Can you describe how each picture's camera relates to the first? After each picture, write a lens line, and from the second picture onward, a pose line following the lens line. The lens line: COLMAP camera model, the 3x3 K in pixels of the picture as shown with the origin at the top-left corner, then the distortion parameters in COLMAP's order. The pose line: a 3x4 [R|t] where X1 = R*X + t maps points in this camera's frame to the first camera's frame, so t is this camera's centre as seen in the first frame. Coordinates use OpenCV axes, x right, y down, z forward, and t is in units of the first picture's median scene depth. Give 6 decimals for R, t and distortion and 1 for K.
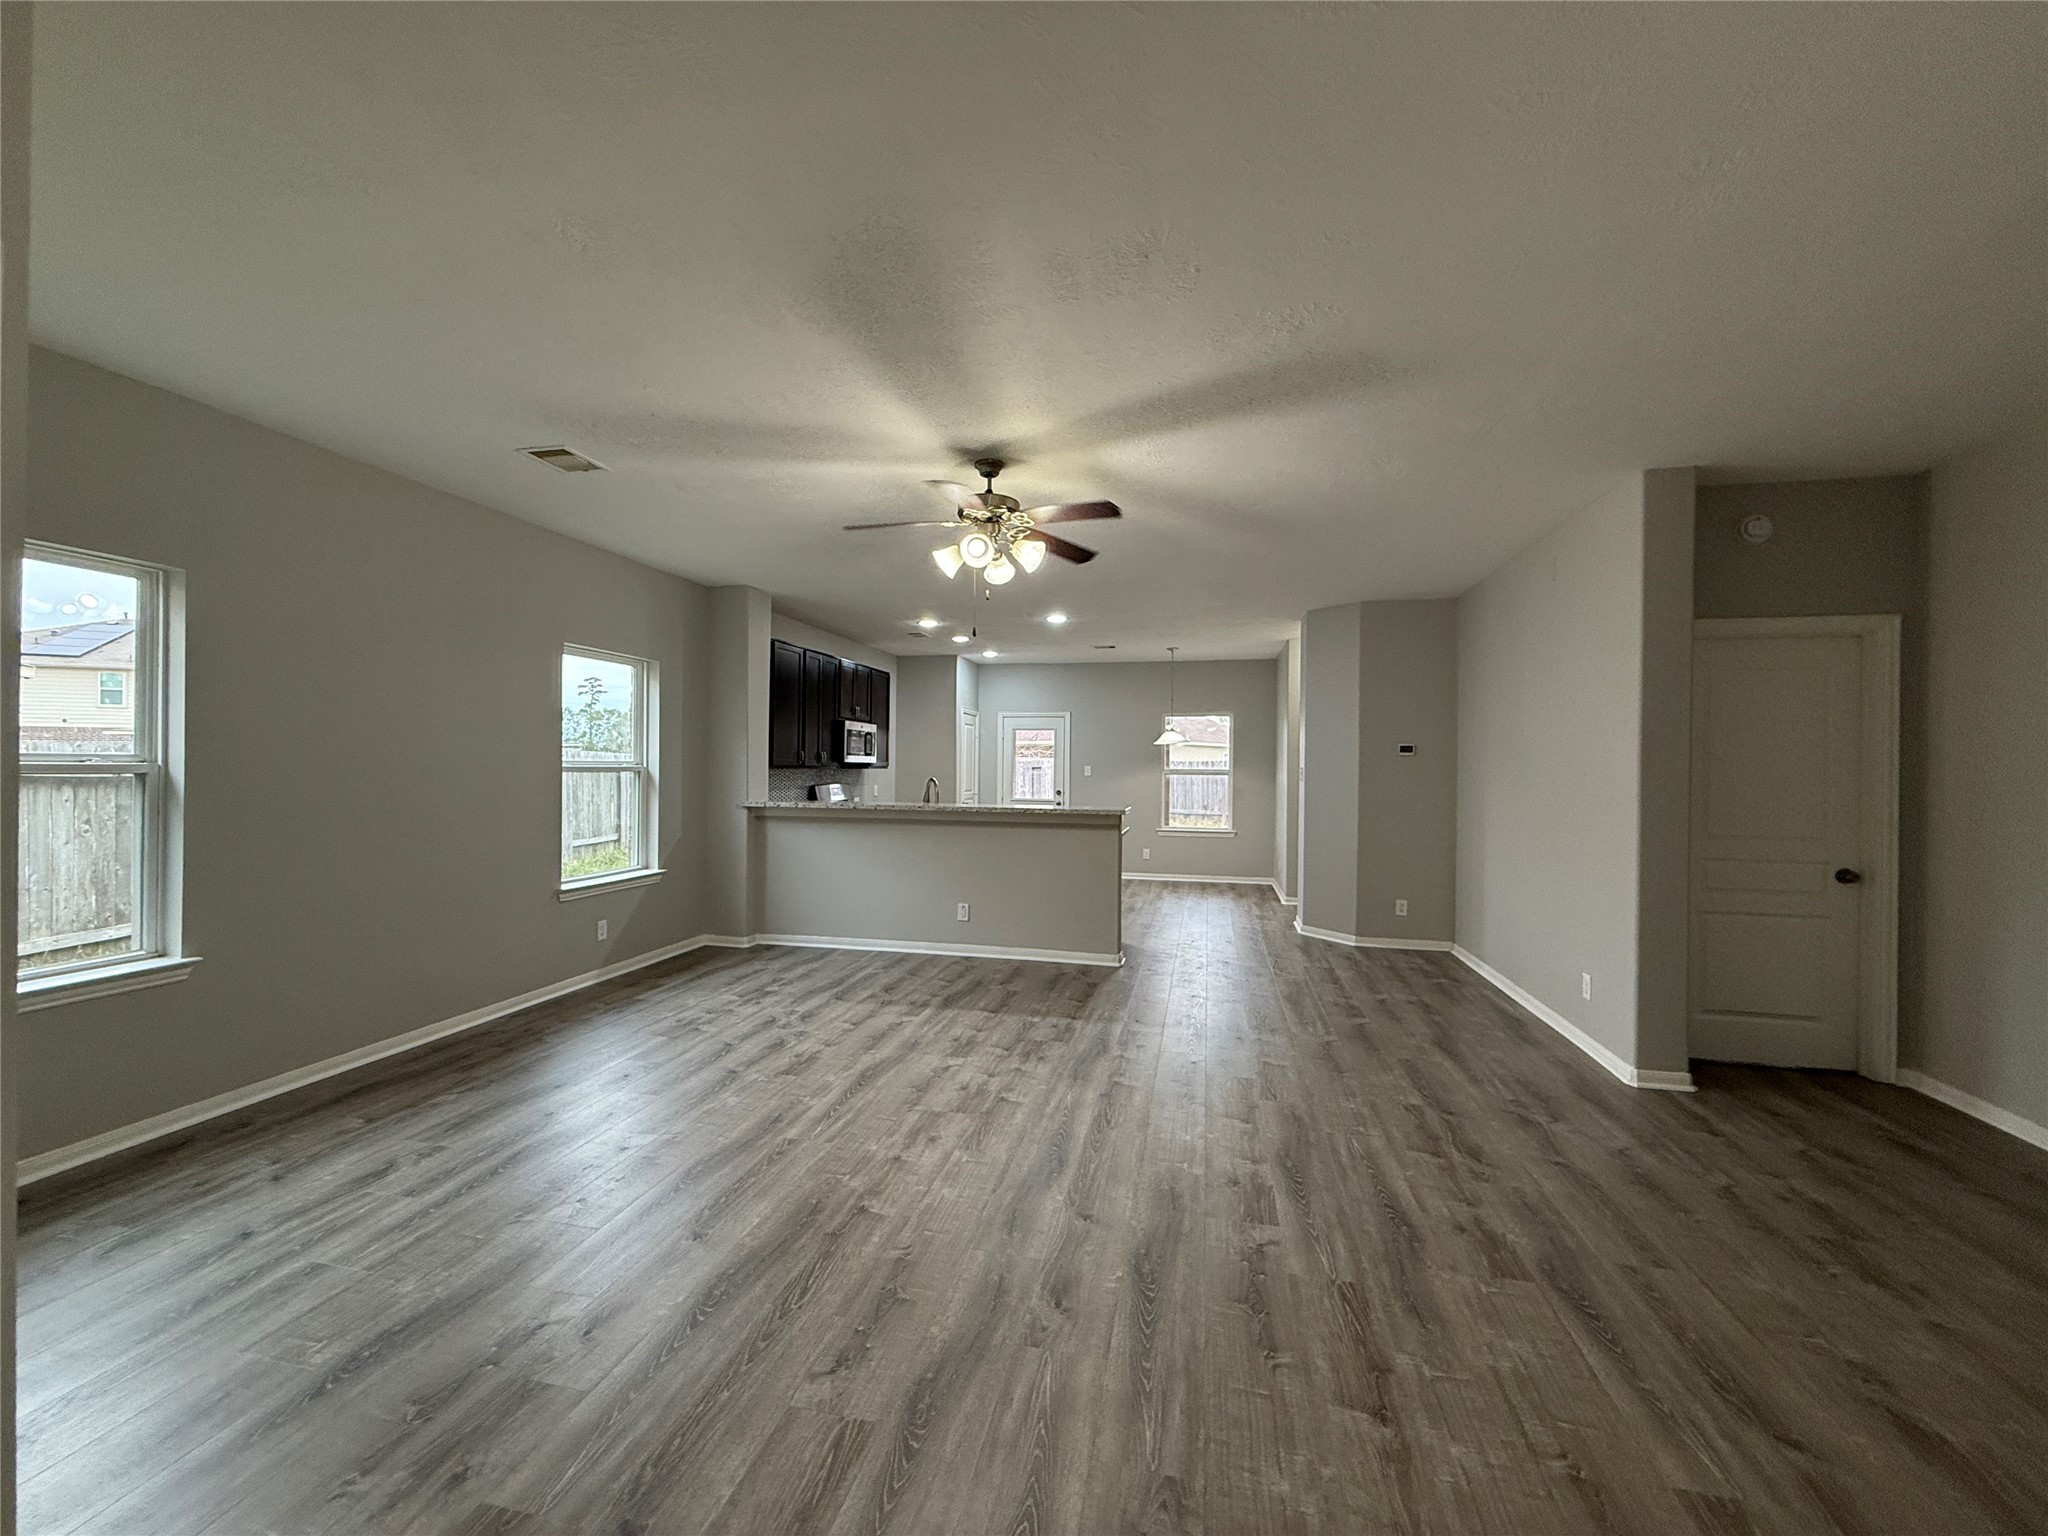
lens RADIAL K [[812.9, 0, 1024.5], [0, 812.9, 742.3], [0, 0, 1]] dist [-0.000973, -0.000172]
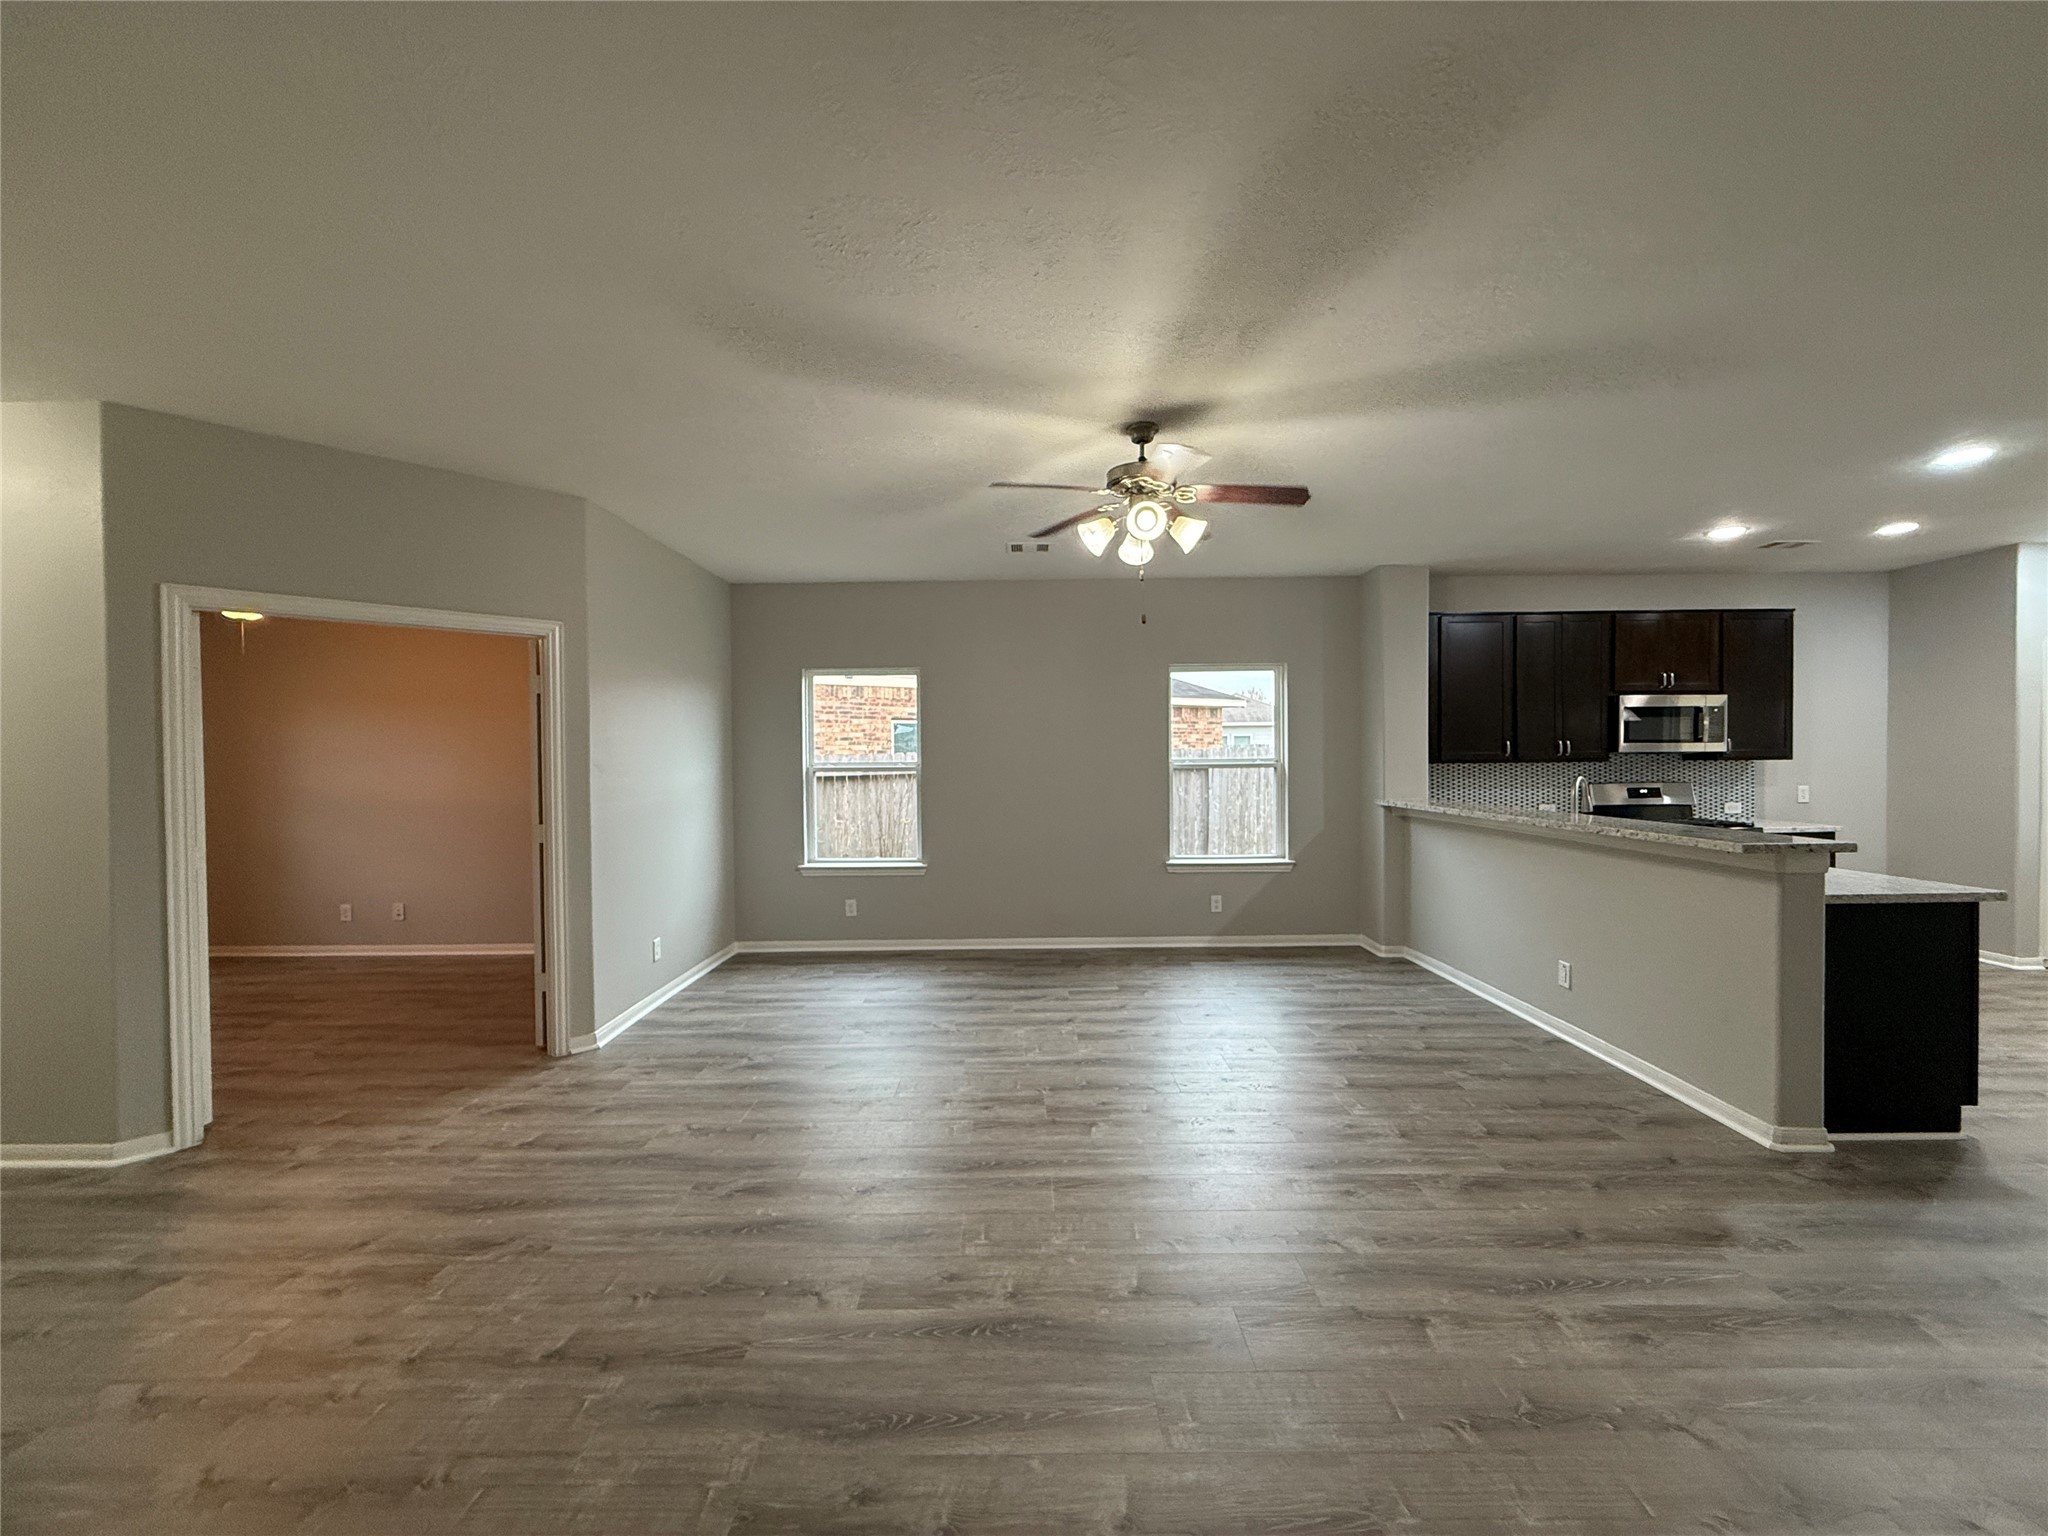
lens RADIAL K [[814.9, 0, 1017.4], [0, 814.9, 768.2], [0, 0, 1]] dist [-0.000259, -0.000101]
pose [[0.219641, 0.002848, -0.975577, 0.793218], [0.042153, 0.999034, 0.012407, 0.013369], [0.974670, -0.043849, 0.219309, 0.667415]]
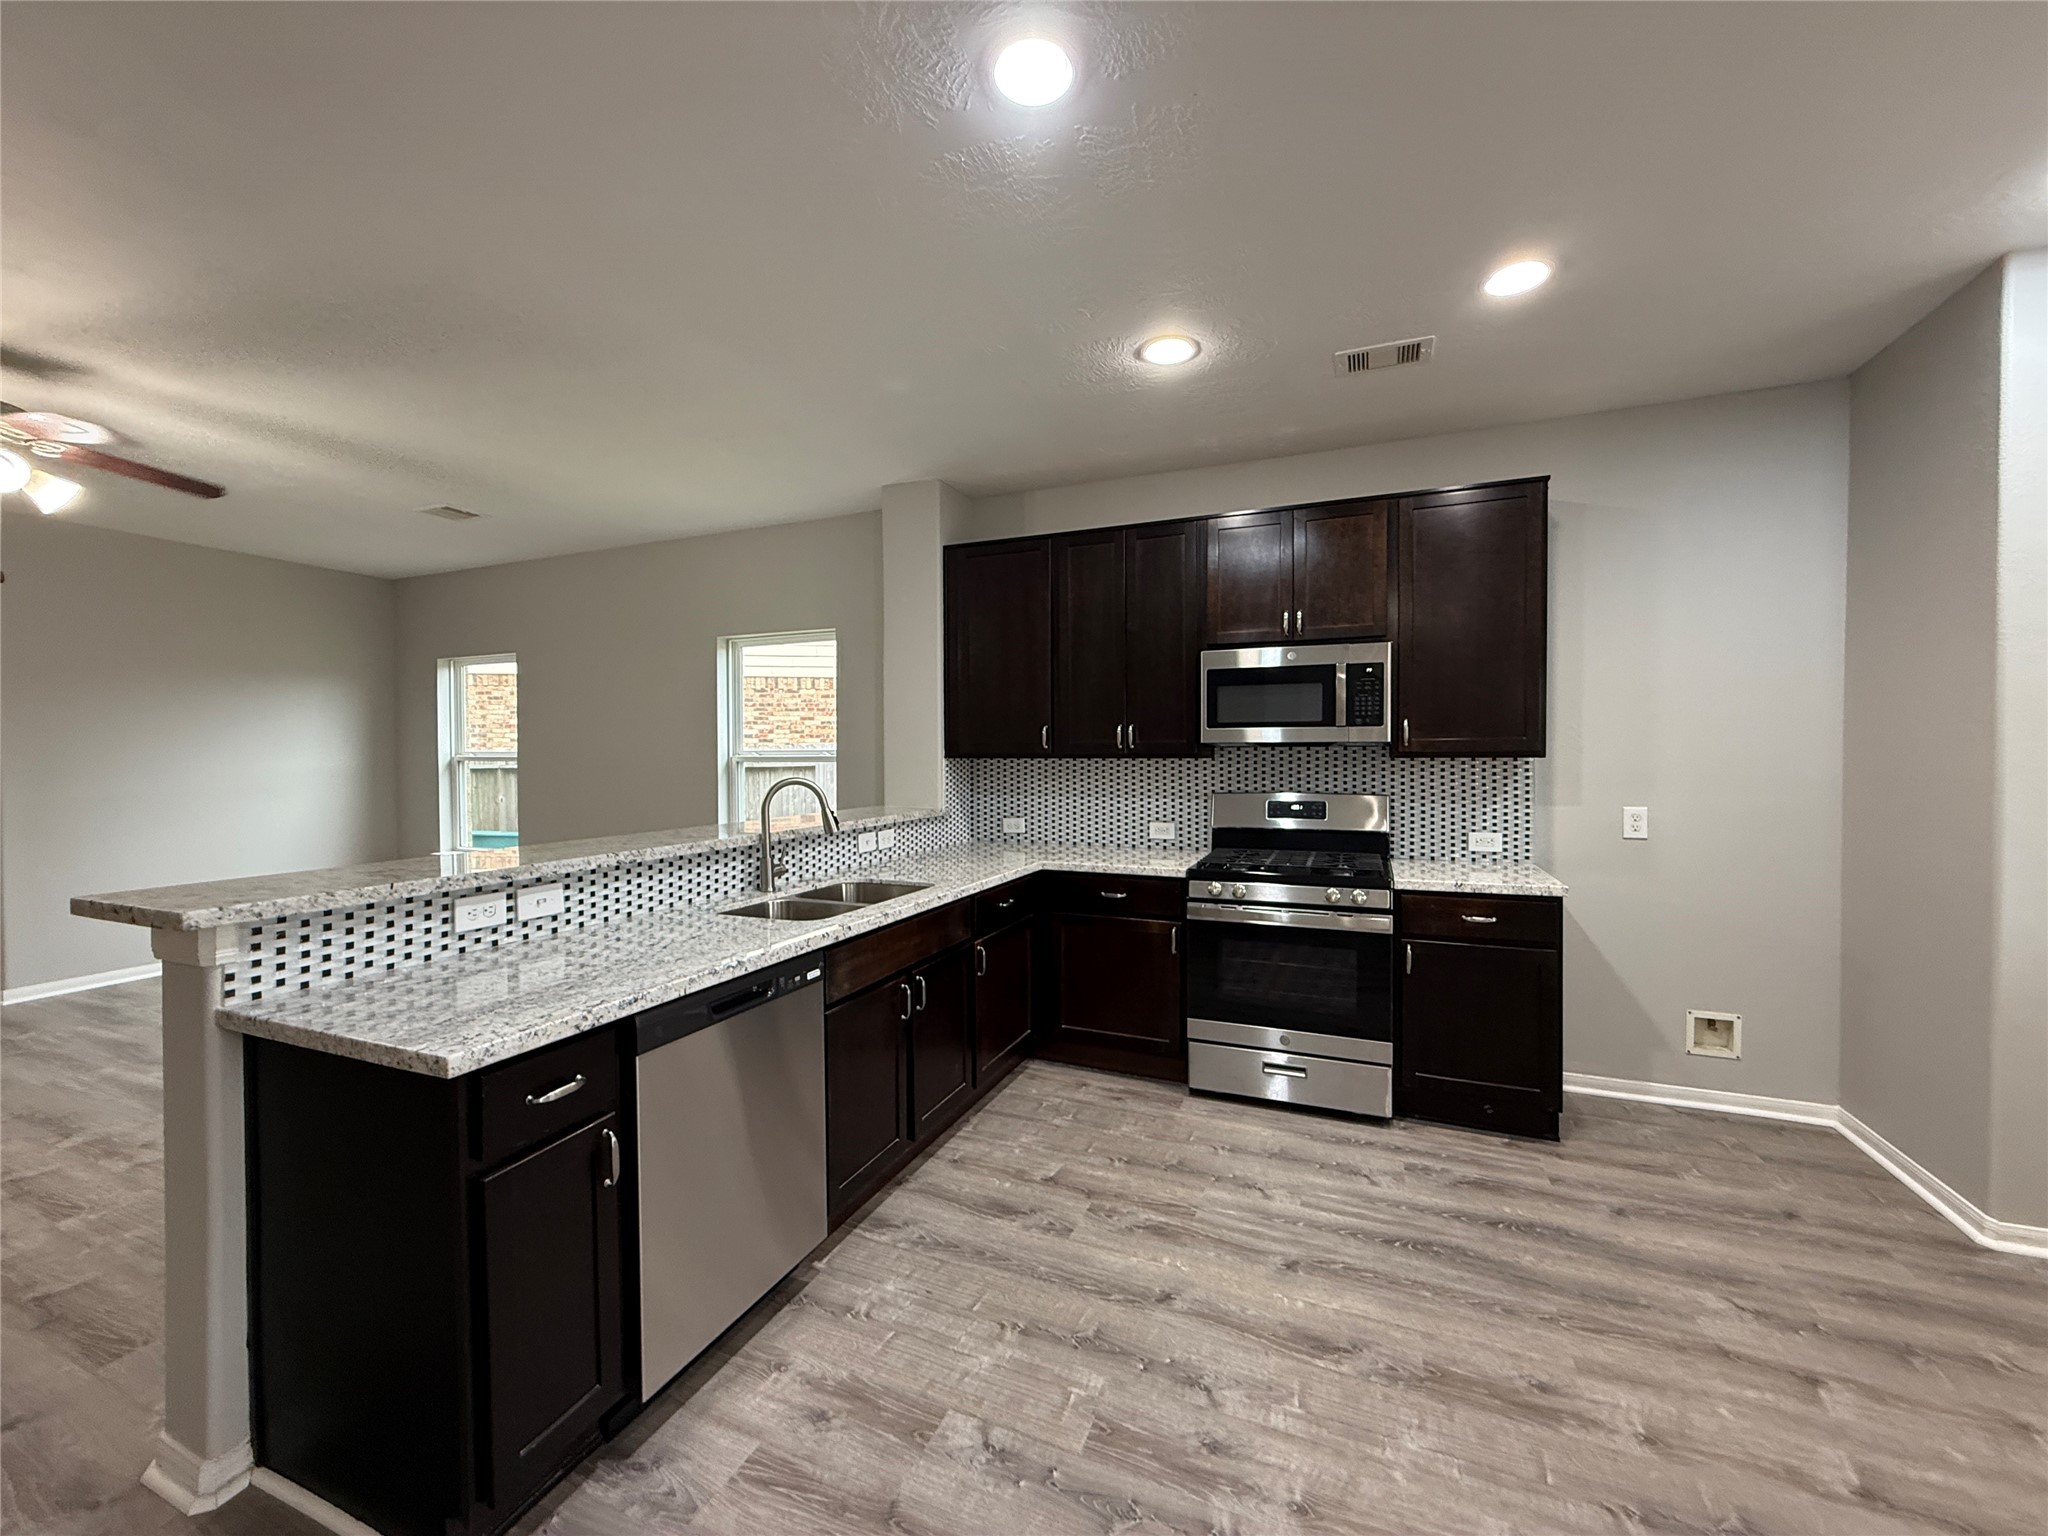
lens RADIAL K [[814.9, 0, 1017.4], [0, 814.9, 768.2], [0, 0, 1]] dist [-0.000259, -0.000101]
pose [[-0.179615, 0.010914, -0.983677, 0.521423], [0.031929, 0.999476, 0.005259, 0.068227], [0.983219, -0.030463, -0.179869, 2.071753]]
